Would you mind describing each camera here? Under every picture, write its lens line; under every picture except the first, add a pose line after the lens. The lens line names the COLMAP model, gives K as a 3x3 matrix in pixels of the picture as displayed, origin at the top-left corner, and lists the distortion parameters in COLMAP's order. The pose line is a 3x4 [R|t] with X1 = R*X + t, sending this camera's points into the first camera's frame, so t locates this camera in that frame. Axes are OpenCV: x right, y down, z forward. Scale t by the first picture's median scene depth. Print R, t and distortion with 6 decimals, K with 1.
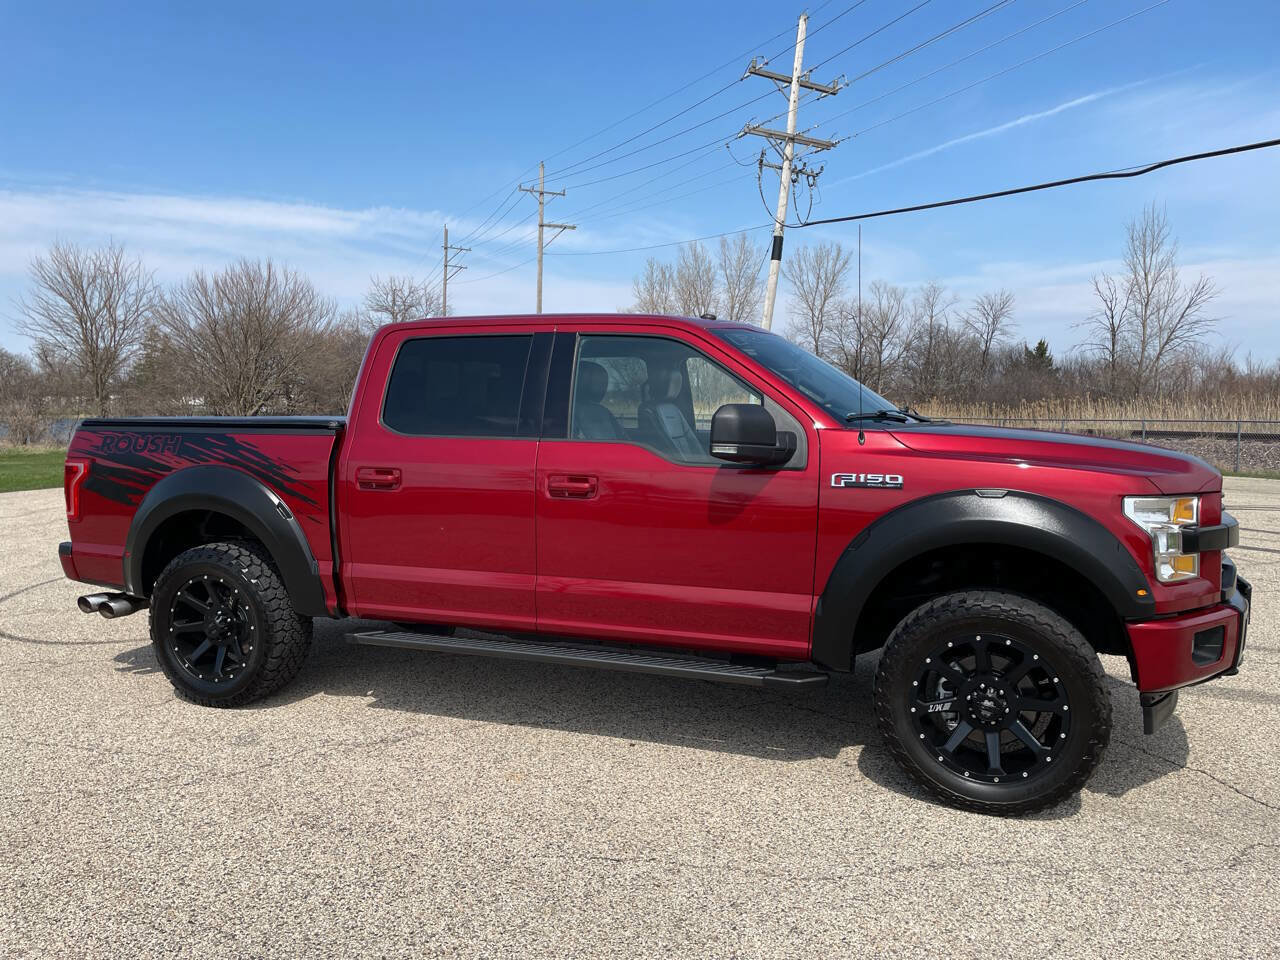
lens RADIAL K [[956.4, 0, 640.0], [0, 956.4, 480.0], [0, 0, 1]] dist [0.096041, -0.121054]
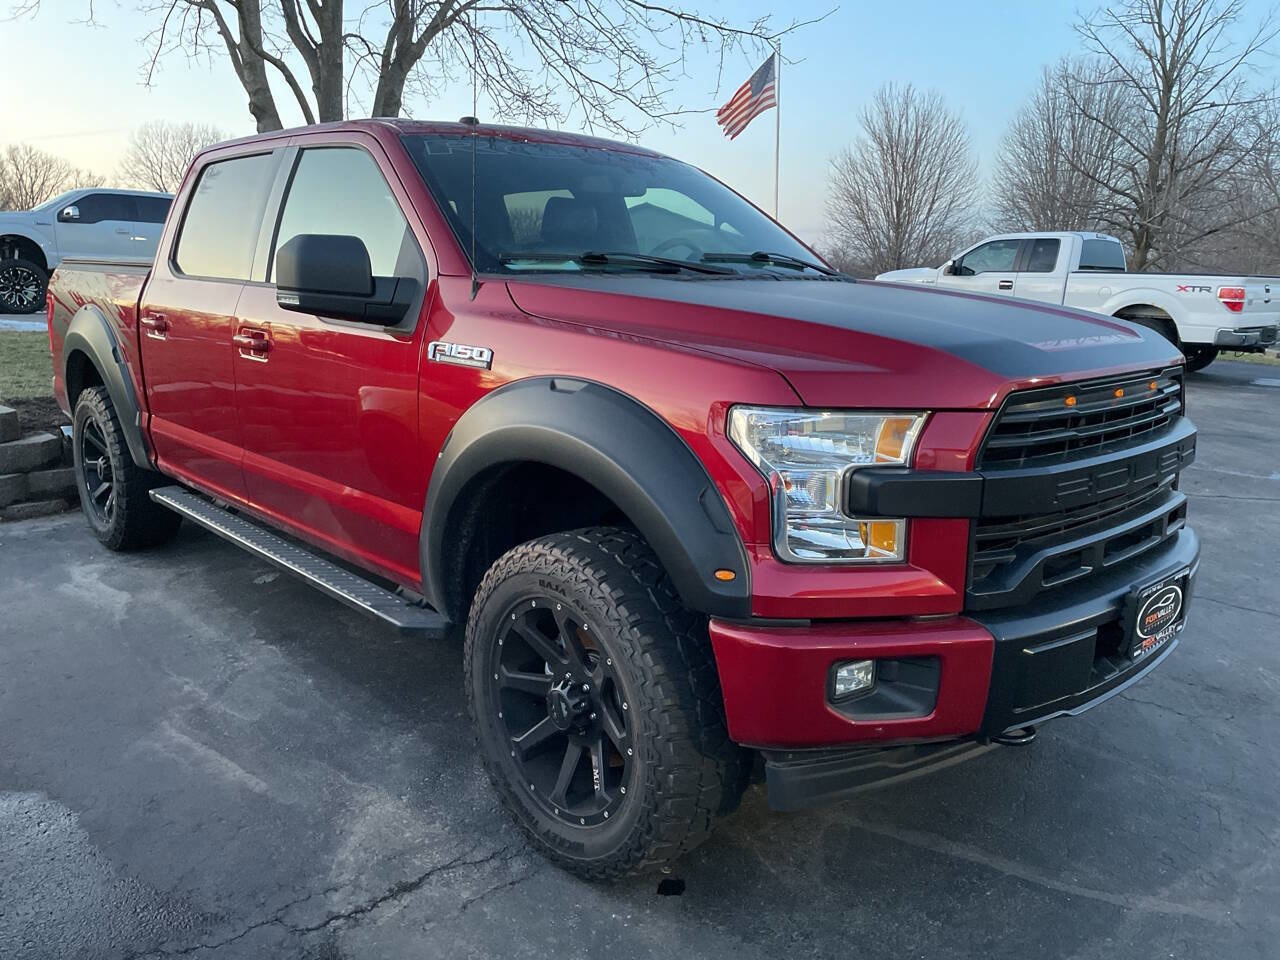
lens RADIAL K [[956.4, 0, 640.0], [0, 956.4, 480.0], [0, 0, 1]] dist [0.096041, -0.121054]
pose [[0.901657, 0.108476, -0.418625, 0.078061], [-0.050467, 0.987809, 0.147266, -0.002188], [0.429497, -0.111657, 0.896139, 0.053780]]
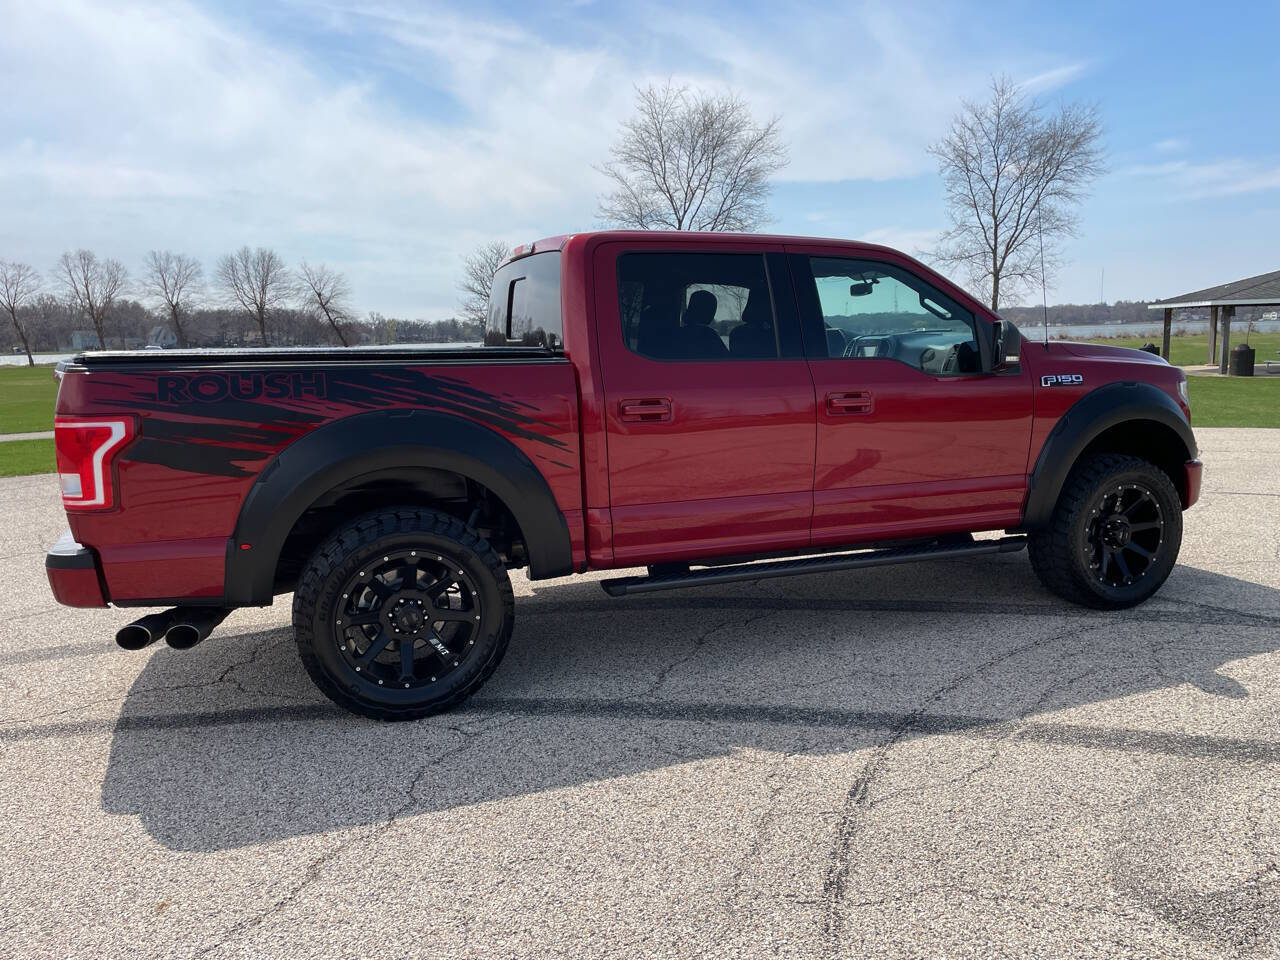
lens RADIAL K [[969.2, 0, 642.6], [0, 969.2, 485.0], [0, 0, 1]] dist [0.088340, -0.116028]
pose [[0.736488, -0.108702, 0.667659, -0.132295], [0.066368, 0.993854, 0.088600, -0.001735], [-0.673187, -0.020942, 0.739176, 0.047853]]
